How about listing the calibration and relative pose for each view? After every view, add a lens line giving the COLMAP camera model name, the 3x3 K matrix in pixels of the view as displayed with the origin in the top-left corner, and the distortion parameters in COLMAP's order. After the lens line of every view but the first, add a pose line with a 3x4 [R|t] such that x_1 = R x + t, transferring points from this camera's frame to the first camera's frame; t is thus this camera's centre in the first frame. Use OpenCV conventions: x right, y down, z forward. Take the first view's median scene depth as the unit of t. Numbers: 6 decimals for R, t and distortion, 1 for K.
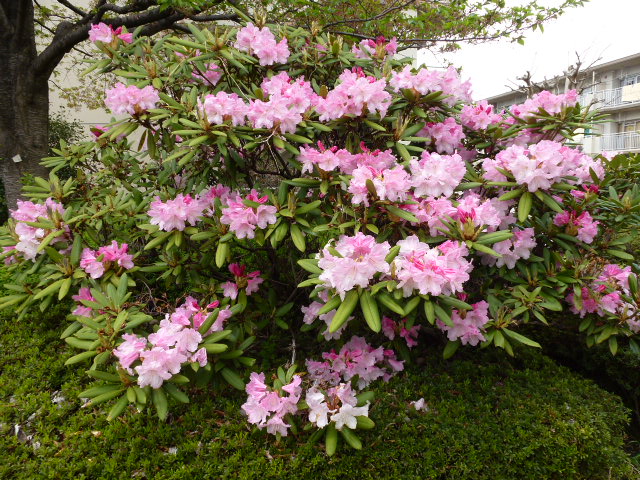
lens RADIAL K [[470.9, 0, 320.0], [0, 470.9, 240.0], [0, 0, 1]] dist [-0.053072, -0.000324]
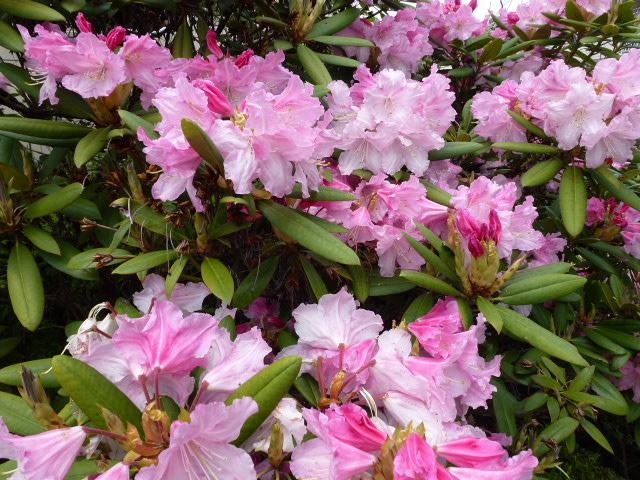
lens RADIAL K [[470.9, 0, 320.0], [0, 470.9, 240.0], [0, 0, 1]] dist [-0.053072, -0.000324]
pose [[0.982397, -0.011169, 0.186472, 0.109565], [-0.006210, 0.995707, 0.092355, -0.073202], [-0.186702, -0.091887, 0.978110, 0.608626]]
